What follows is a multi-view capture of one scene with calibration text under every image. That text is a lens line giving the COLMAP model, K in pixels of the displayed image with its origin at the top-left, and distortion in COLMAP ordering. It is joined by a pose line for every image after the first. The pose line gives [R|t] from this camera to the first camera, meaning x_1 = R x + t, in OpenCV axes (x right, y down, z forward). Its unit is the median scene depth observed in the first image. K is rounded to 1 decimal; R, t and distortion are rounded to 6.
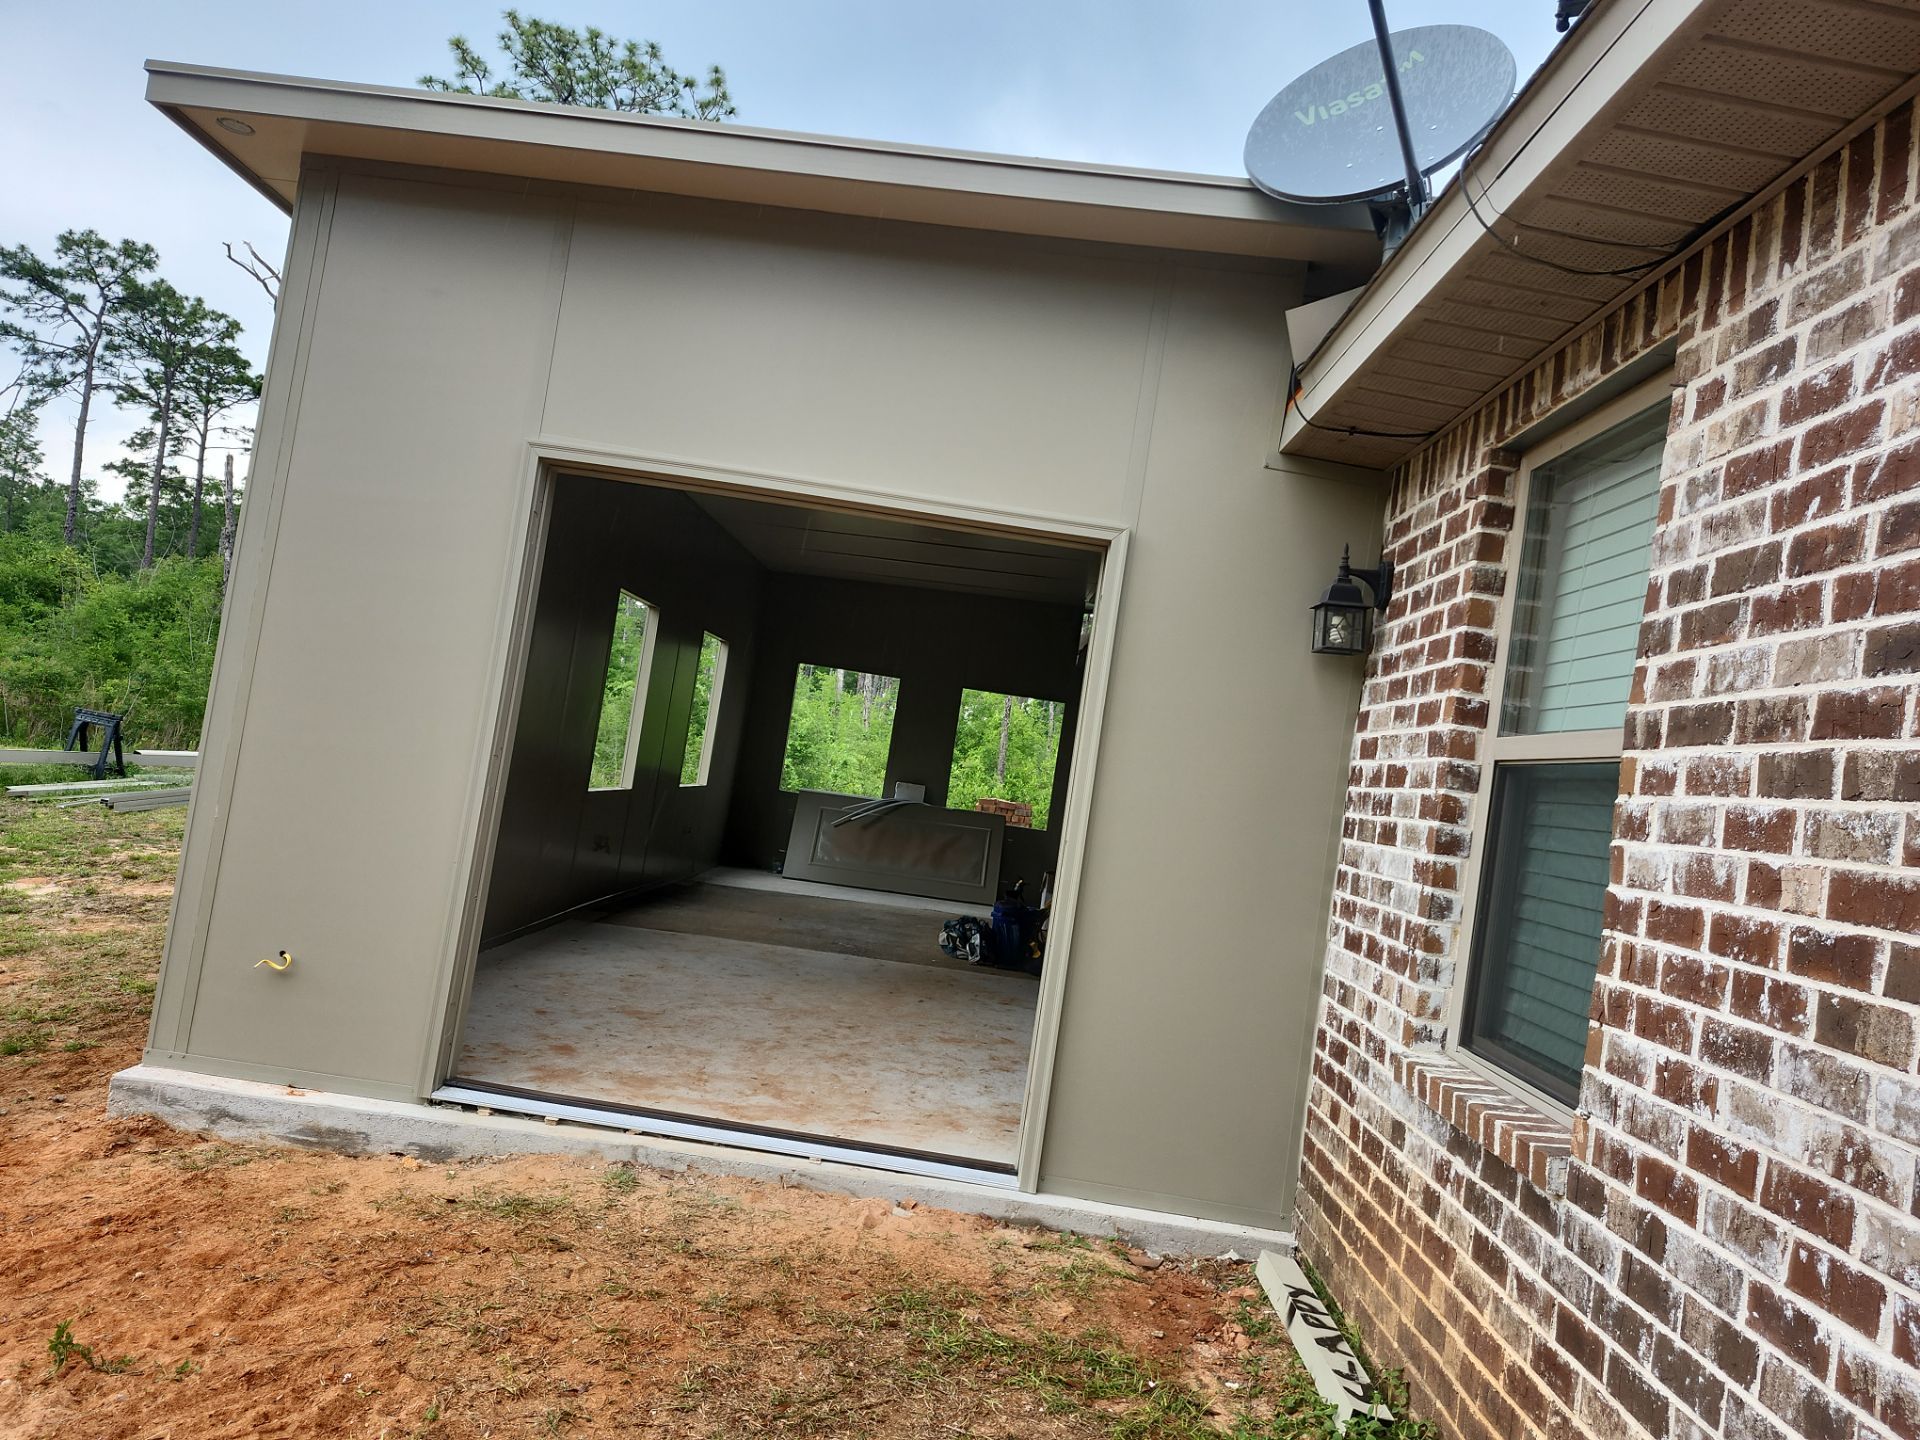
lens RADIAL K [[1320.5, 0, 963.2], [0, 1320.5, 711.9], [0, 0, 1]] dist [0.067953, -0.074418]
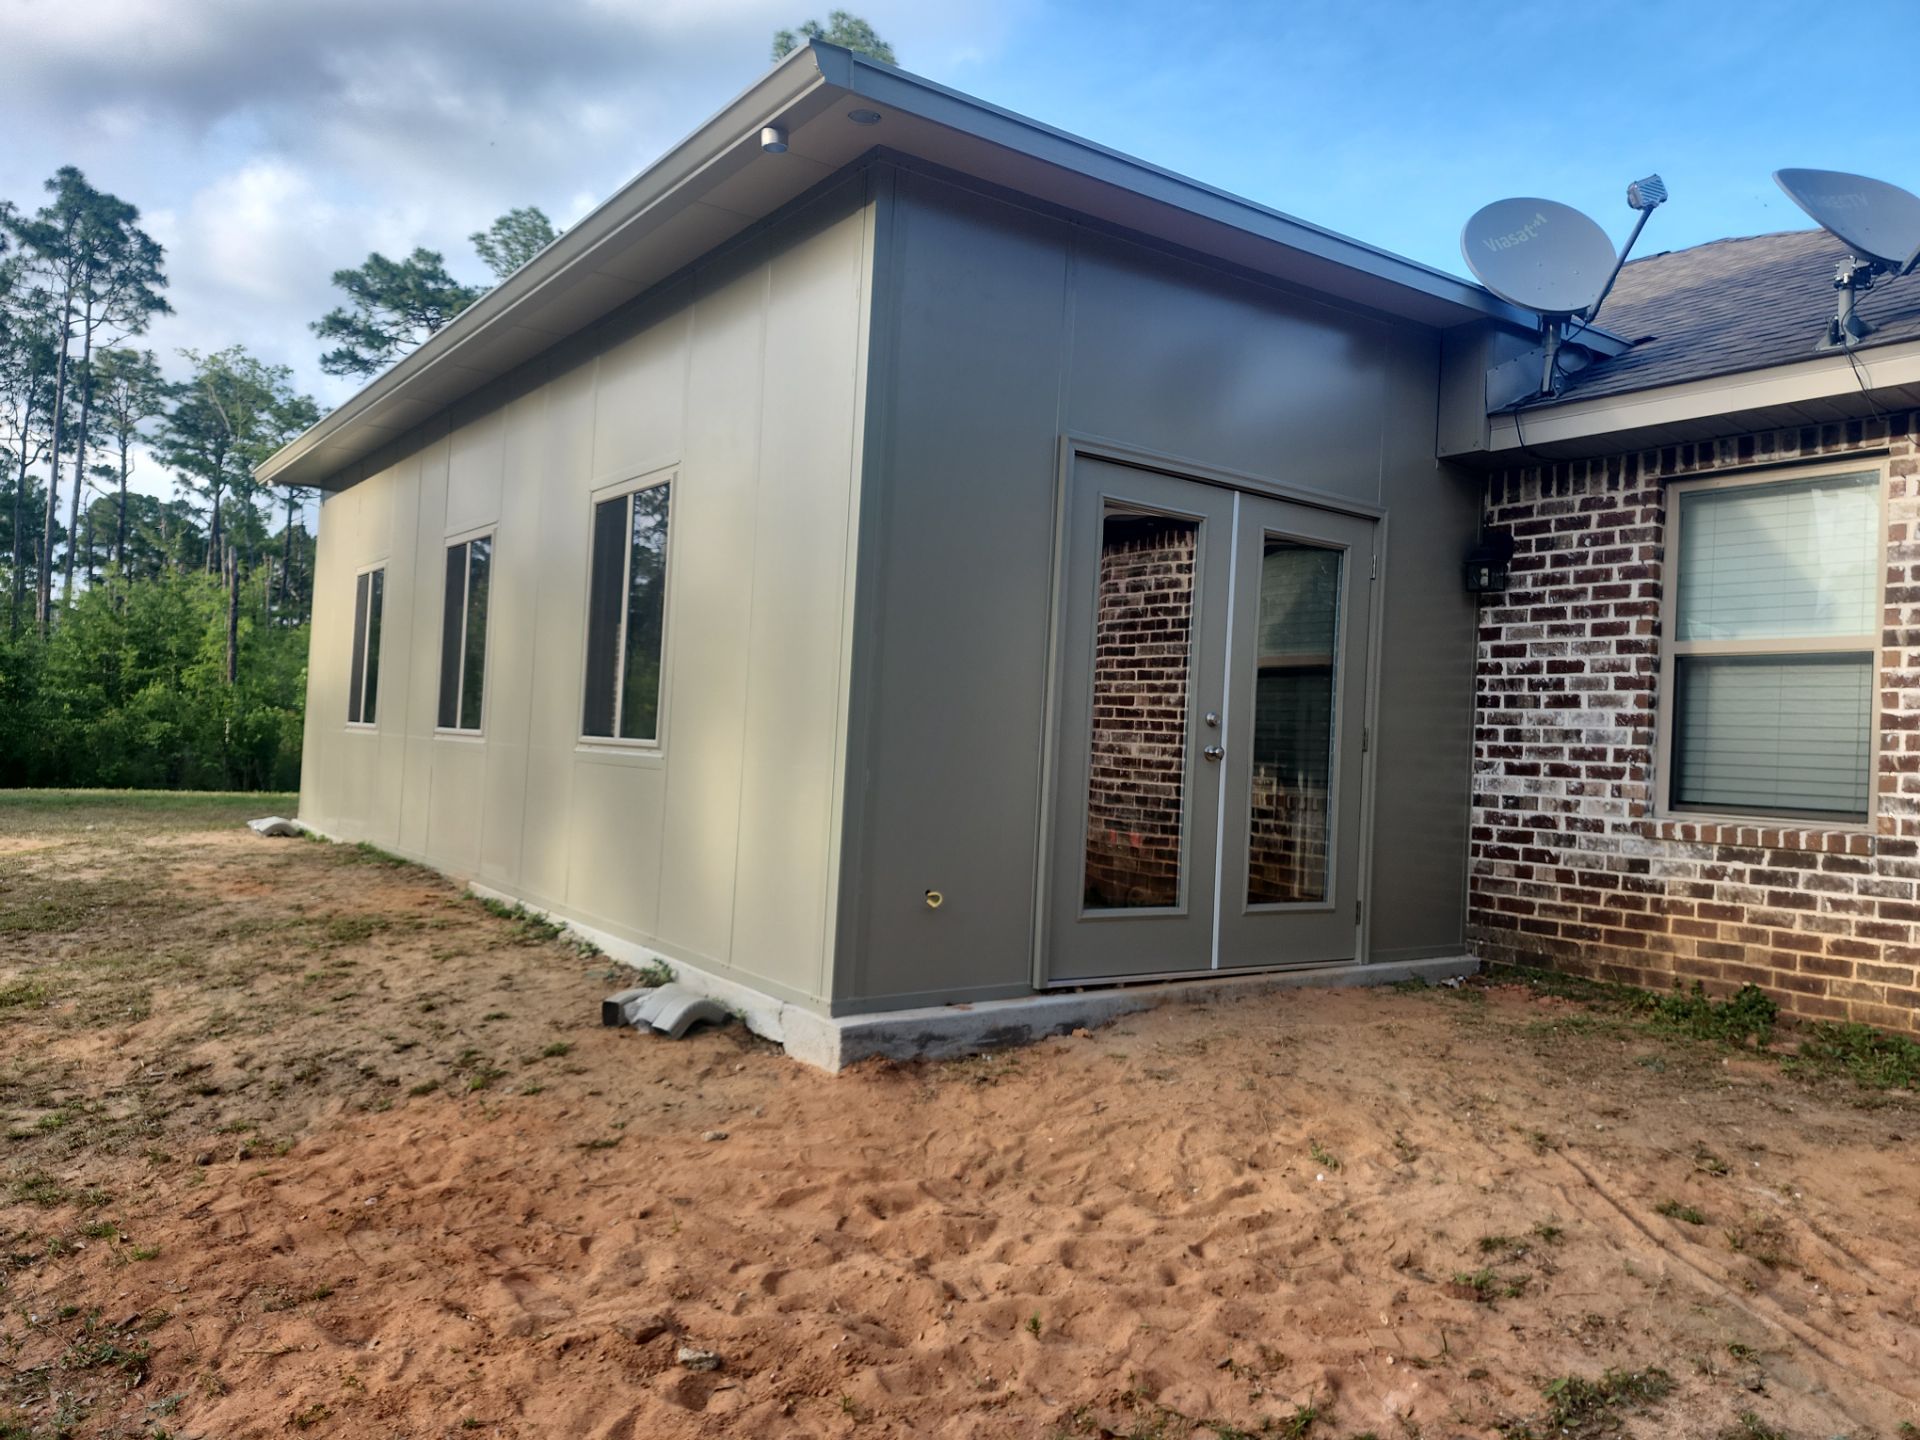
lens RADIAL K [[1320.5, 0, 977.4], [0, 1320.5, 715.4], [0, 0, 1]] dist [0.067953, -0.074418]
pose [[0.788955, -0.089805, 0.607853, -1.457306], [0.037884, 0.994489, 0.097756, -0.094296], [-0.613282, -0.054098, 0.788009, 0.142541]]
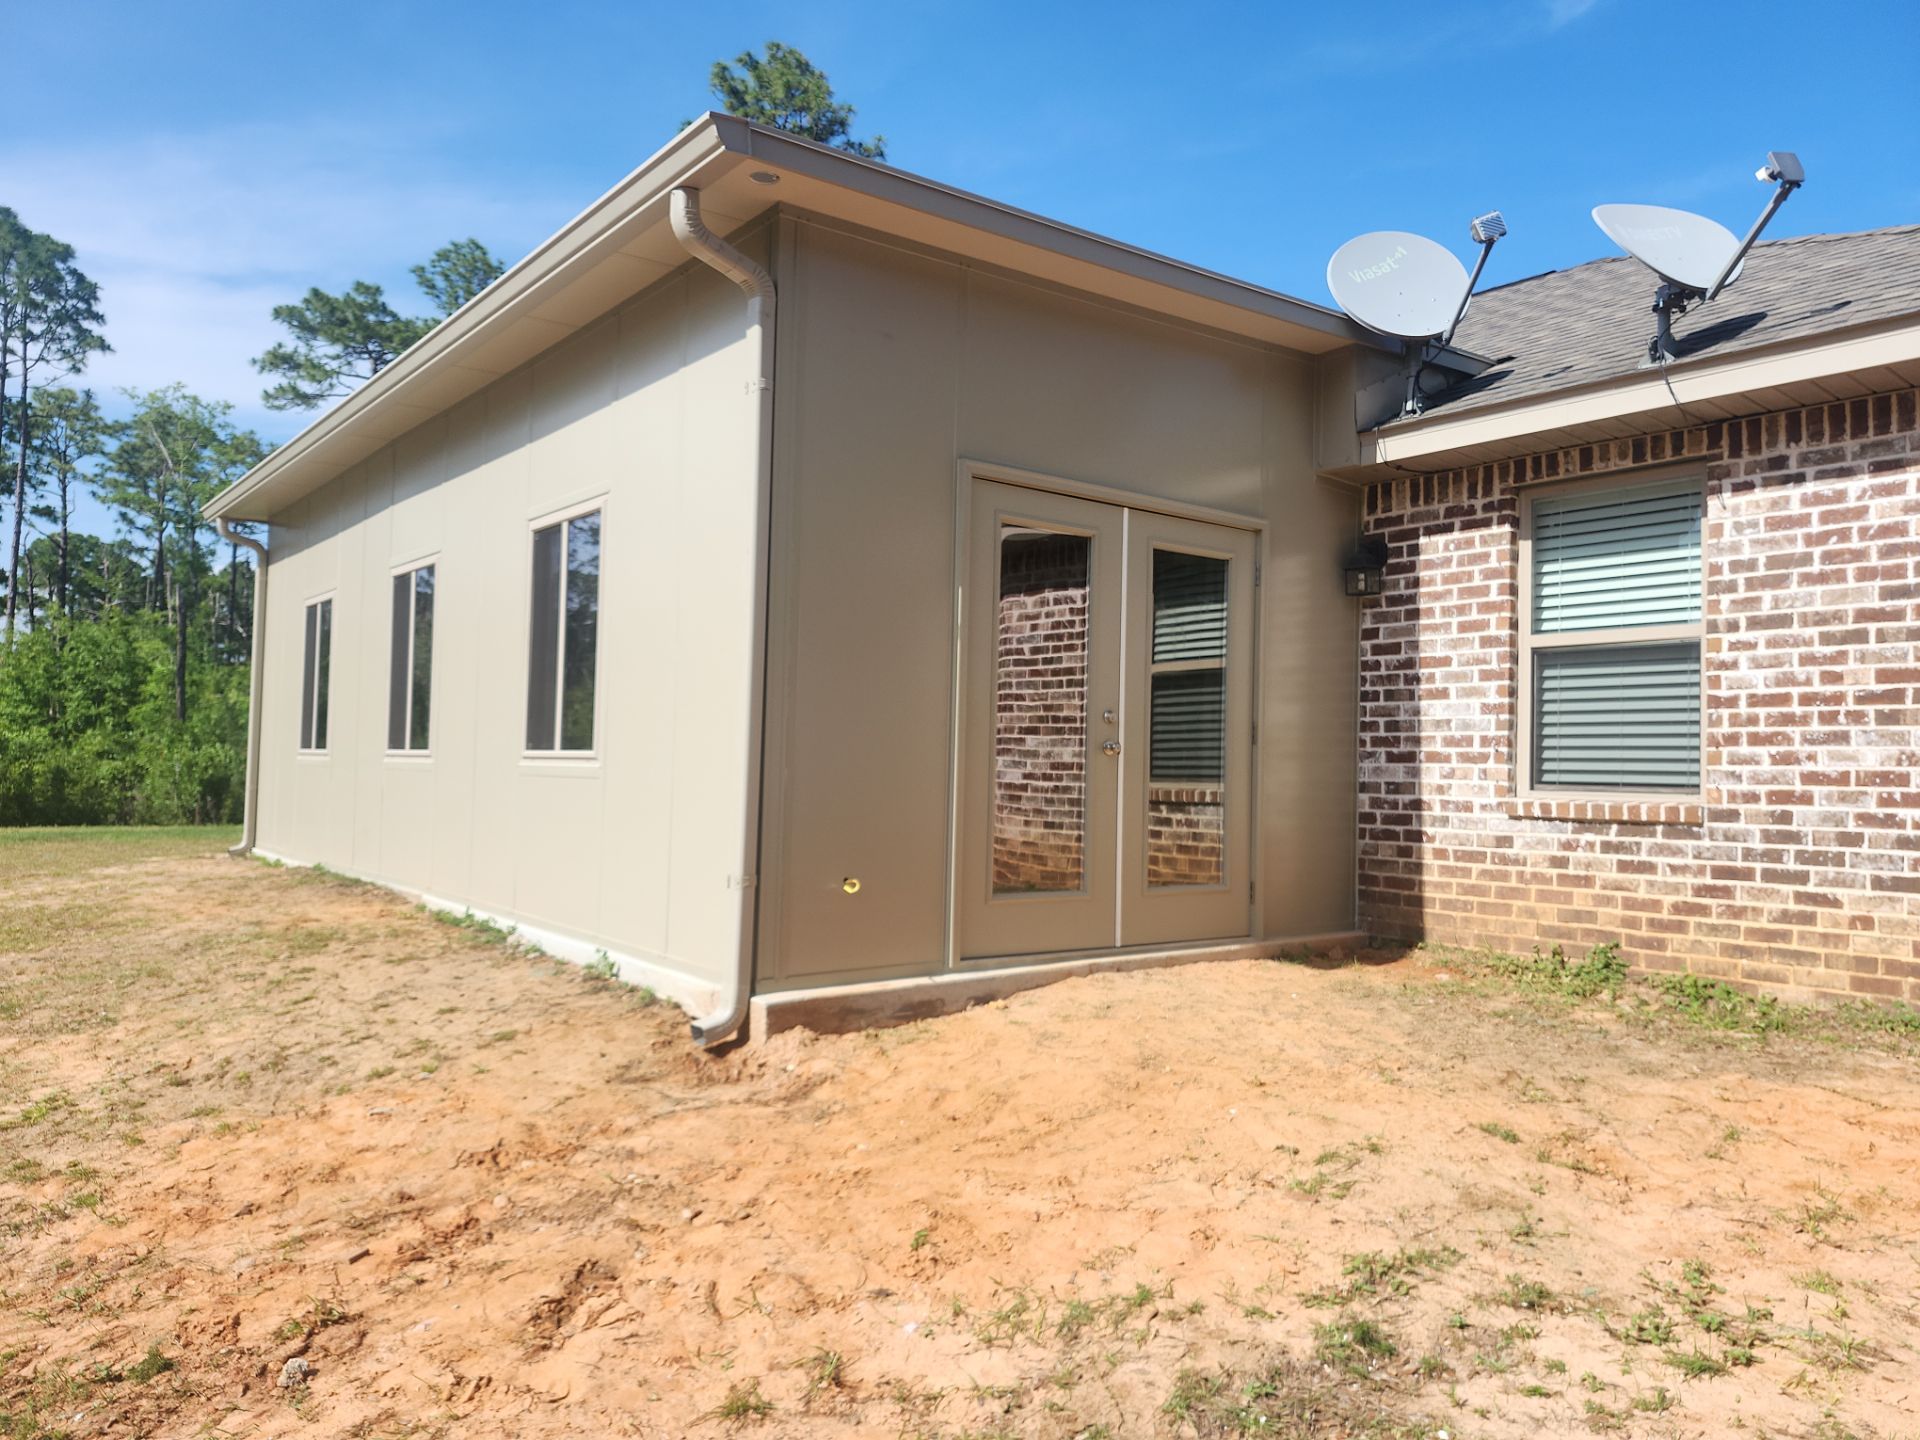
lens RADIAL K [[1320.5, 0, 971.5], [0, 1320.5, 720.2], [0, 0, 1]] dist [0.067953, -0.074418]
pose [[0.769297, -0.104665, 0.630259, -1.498455], [0.062697, 0.994096, 0.088557, -0.083293], [-0.635807, -0.028611, 0.771318, -0.005569]]
